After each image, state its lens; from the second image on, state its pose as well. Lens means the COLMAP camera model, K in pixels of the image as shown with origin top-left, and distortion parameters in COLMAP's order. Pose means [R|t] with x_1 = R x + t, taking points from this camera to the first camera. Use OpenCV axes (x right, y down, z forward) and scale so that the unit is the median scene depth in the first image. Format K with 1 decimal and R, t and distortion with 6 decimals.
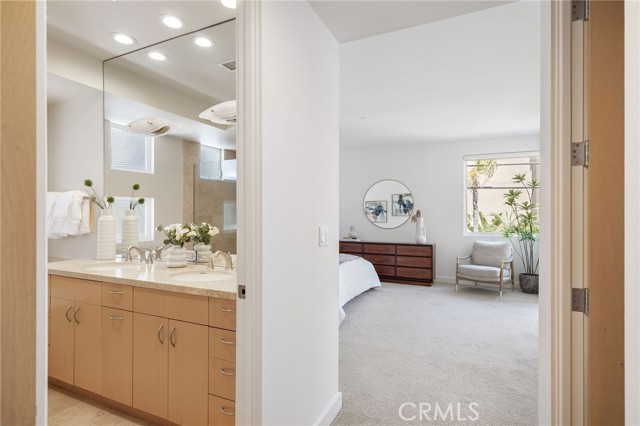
lens RADIAL K [[314.1, 0, 320.0], [0, 314.1, 213.0], [0, 0, 1]] dist [0.000718, 0.000493]
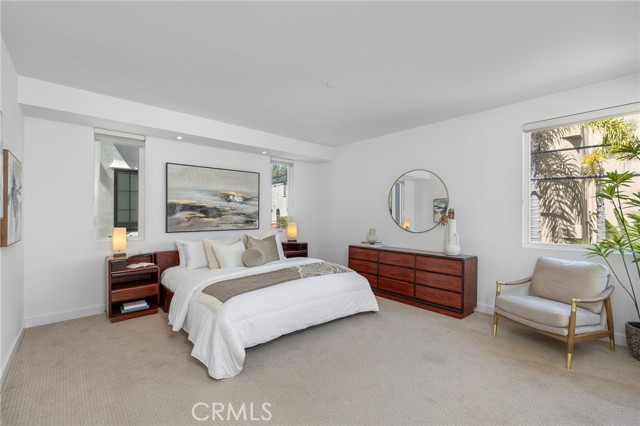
lens RADIAL K [[279.3, 0, 320.0], [0, 279.3, 213.0], [0, 0, 1]] dist [0.000432, 0.000215]
pose [[0.924599, -0.001460, -0.380940, 0.298523], [0.002044, 0.999997, 0.001129, 0.000284], [0.380937, -0.001822, 0.924599, 0.315477]]
